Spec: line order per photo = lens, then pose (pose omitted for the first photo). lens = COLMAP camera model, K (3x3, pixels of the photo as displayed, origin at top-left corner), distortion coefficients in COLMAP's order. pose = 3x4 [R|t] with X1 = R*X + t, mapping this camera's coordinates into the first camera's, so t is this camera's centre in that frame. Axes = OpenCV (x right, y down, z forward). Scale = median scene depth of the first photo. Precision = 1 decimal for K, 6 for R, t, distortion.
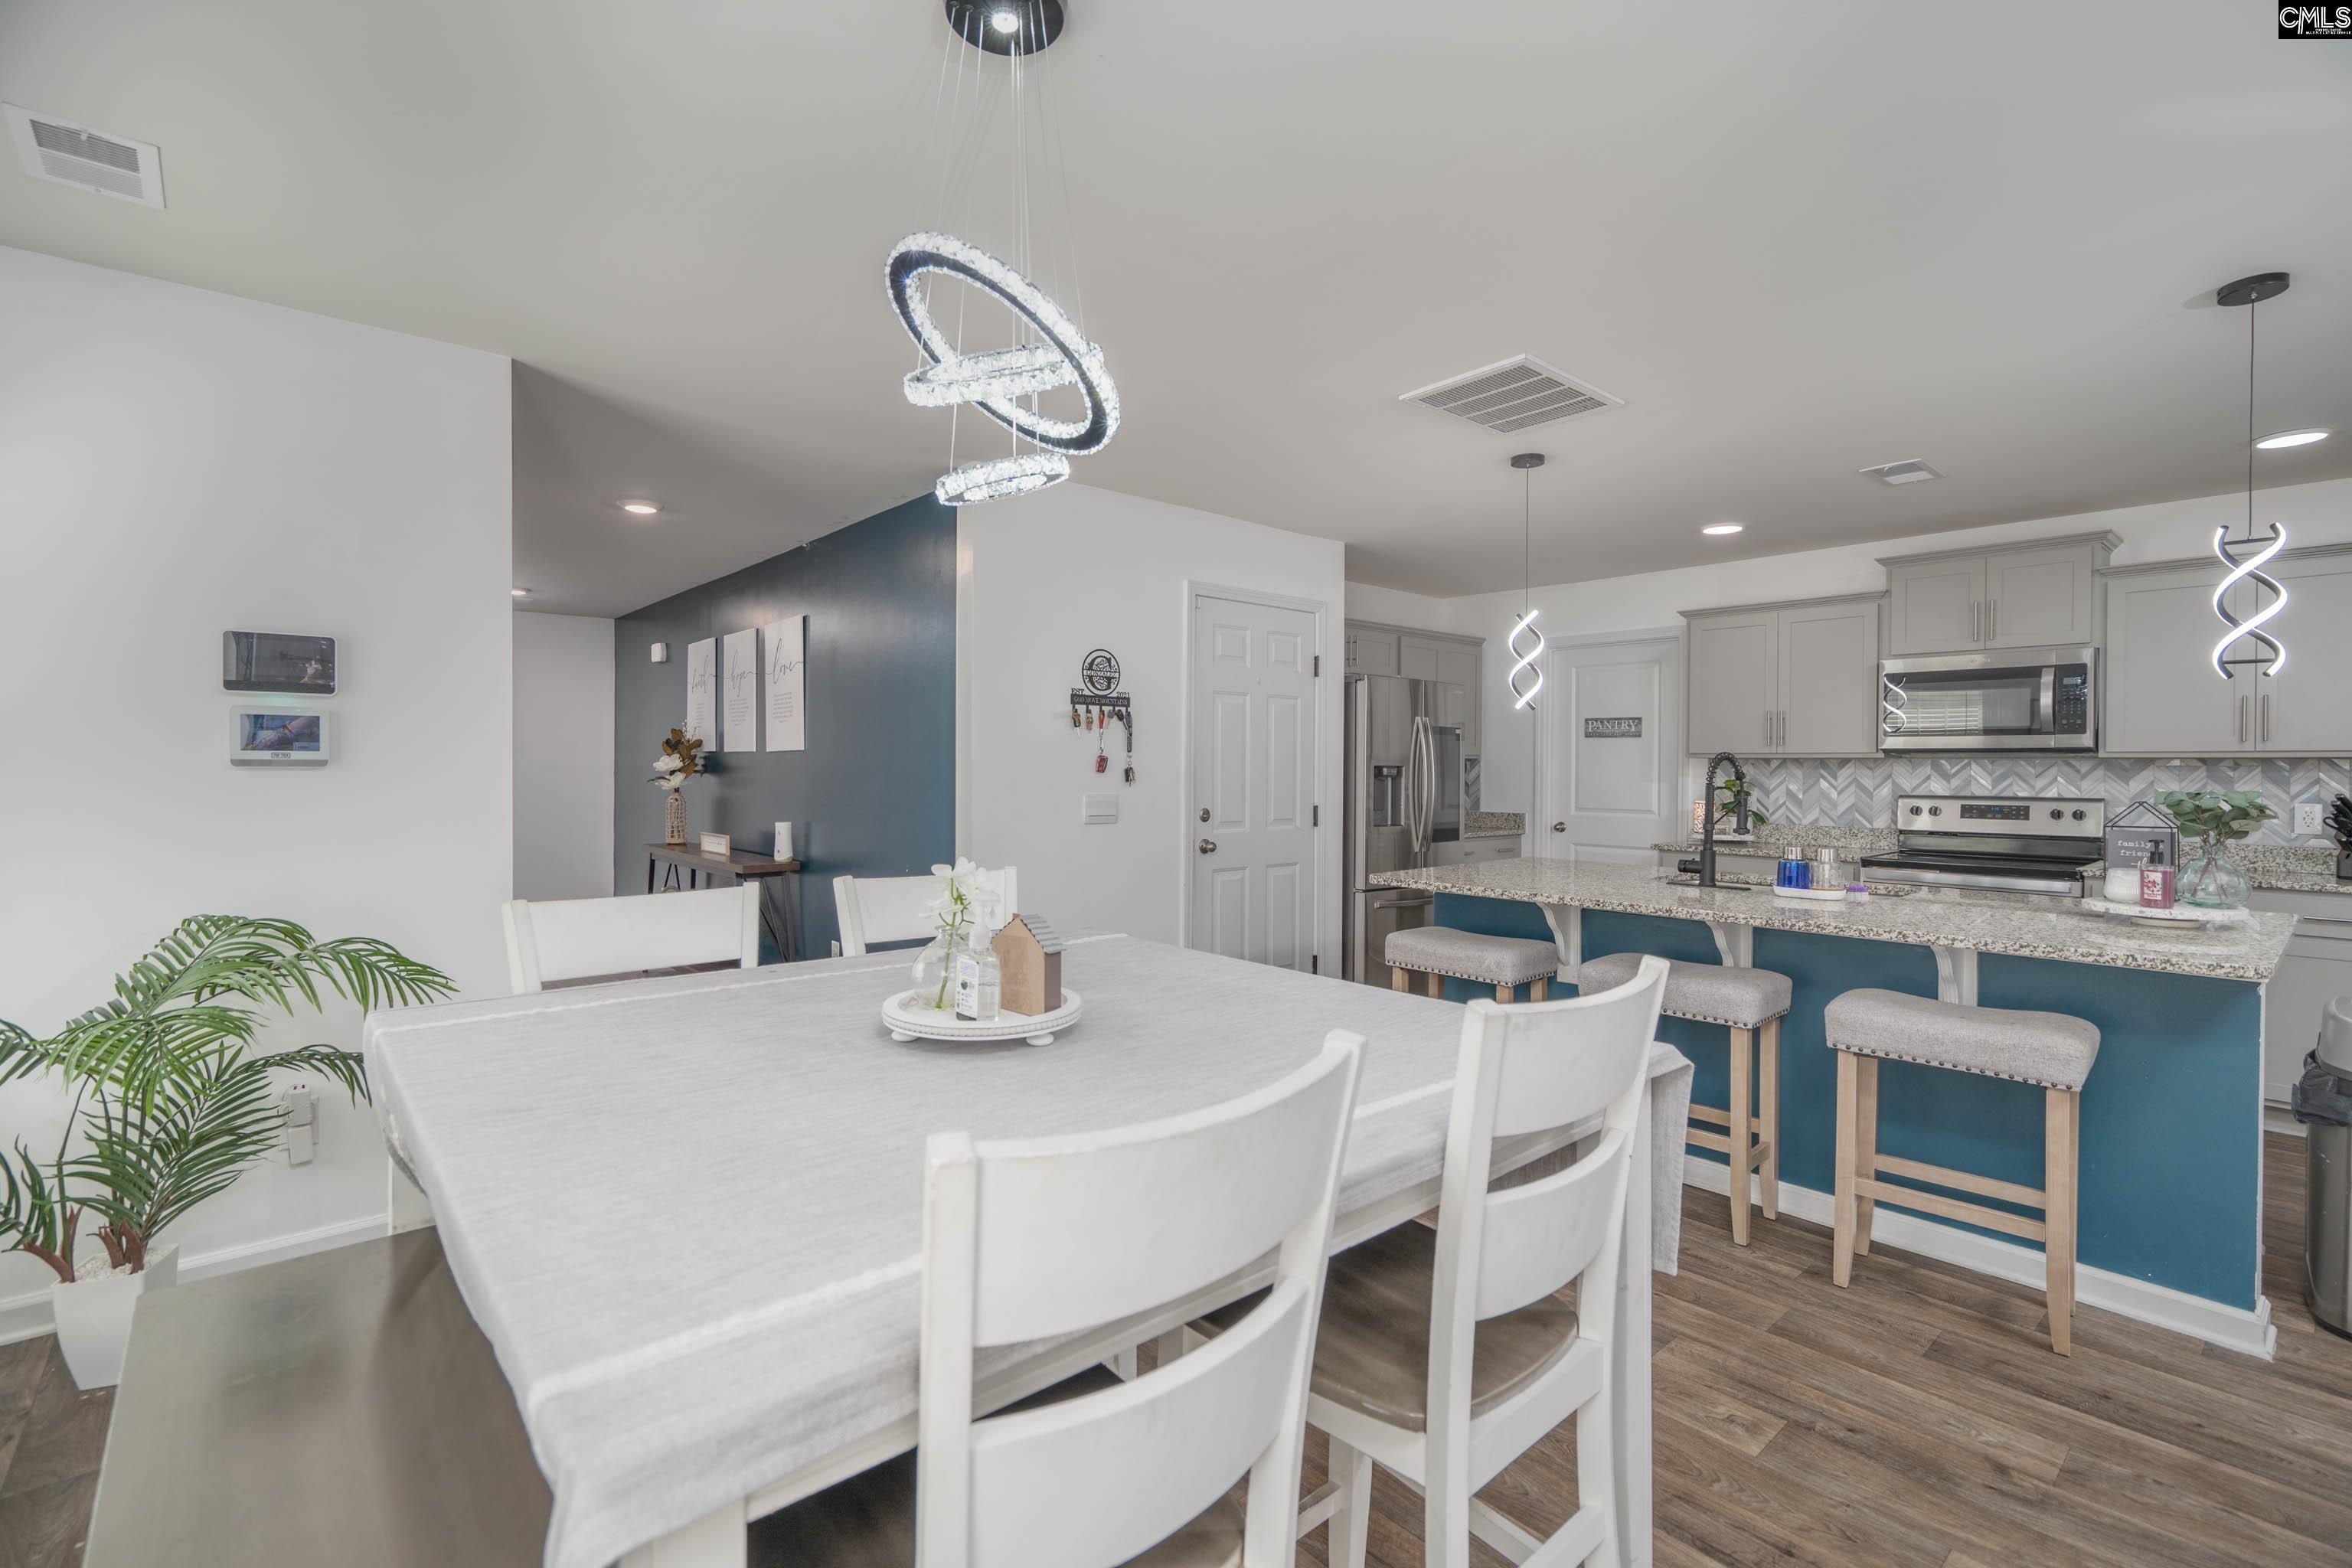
lens RADIAL K [[1052.1, 0, 1165.4], [0, 1052.1, 773.8], [0, 0, 1]] dist [-0.007538, 0.003005]
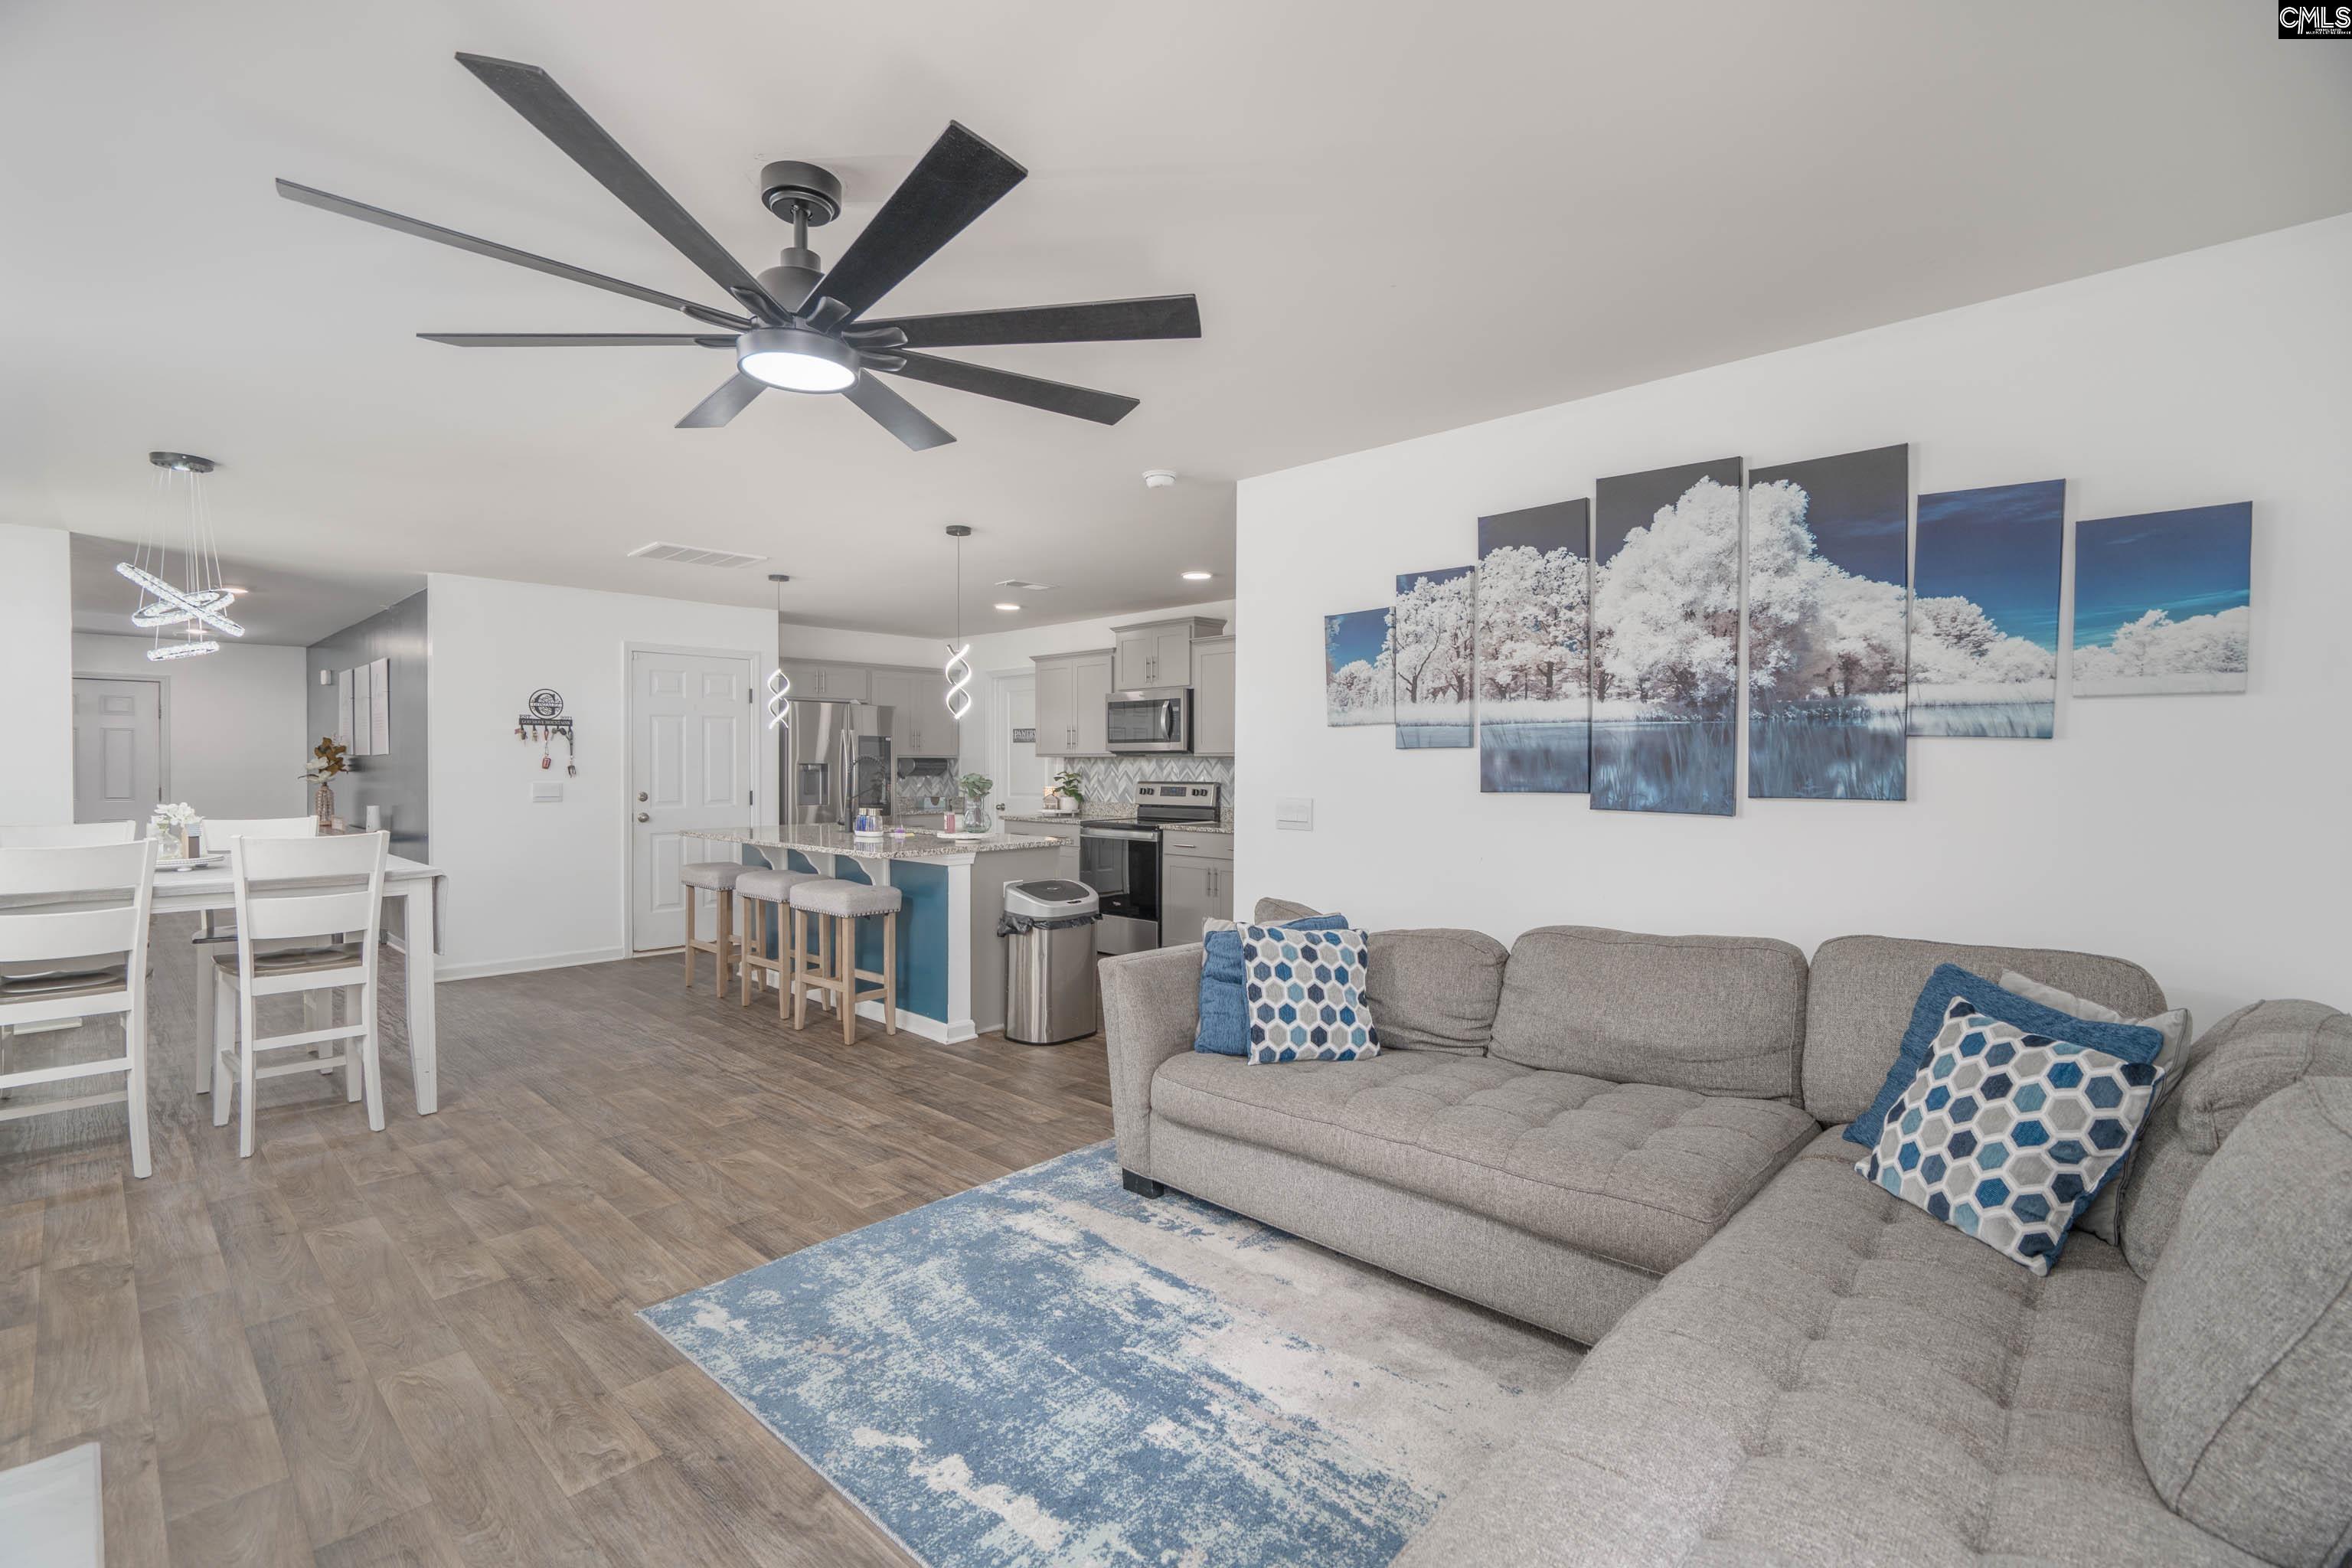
lens RADIAL K [[1052.1, 0, 1165.4], [0, 1052.1, 773.8], [0, 0, 1]] dist [-0.007538, 0.003005]
pose [[0.995489, -0.005362, 0.094728, 0.642684], [0.005158, 0.999984, 0.002398, 0.006423], [-0.094740, -0.001899, 0.995500, -0.569227]]
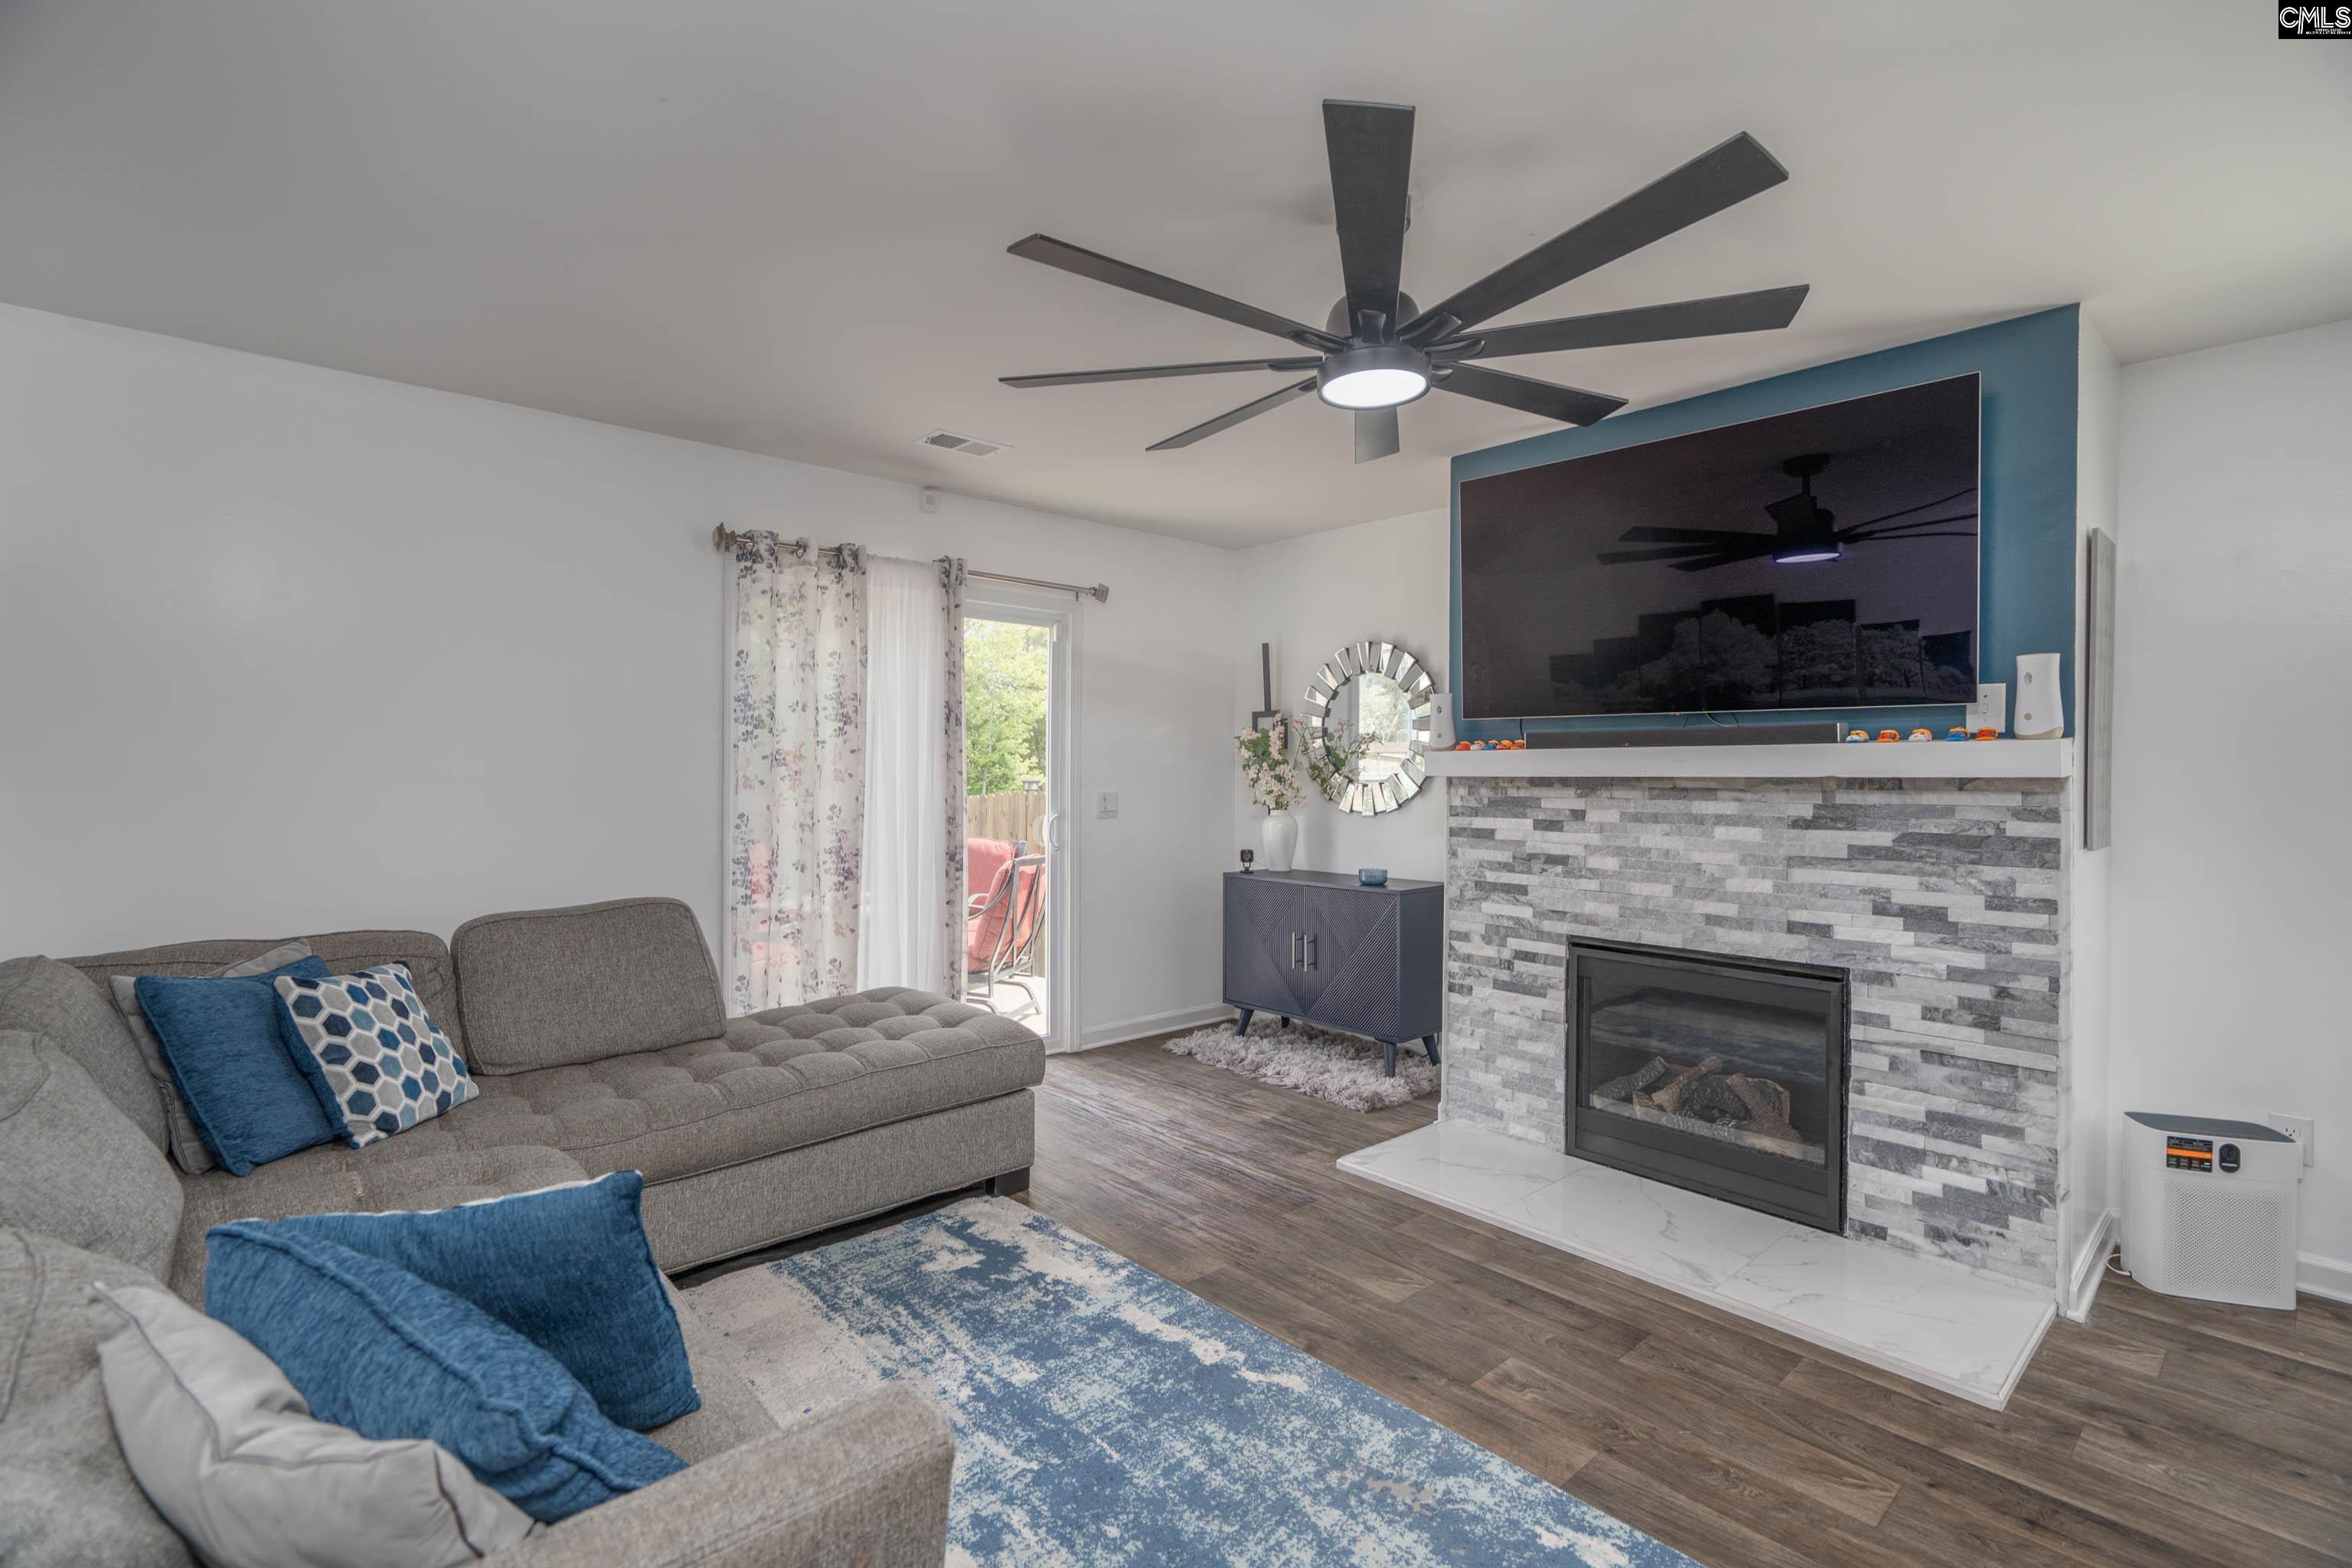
lens RADIAL K [[1056.5, 0, 1166.5], [0, 1056.5, 766.9], [0, 0, 1]] dist [0.002090, 0.000335]
pose [[-0.999759, -0.014330, -0.016636, 0.628550], [-0.014407, 0.999886, 0.004525, 0.001601], [0.016570, 0.004764, -0.999851, 0.339286]]
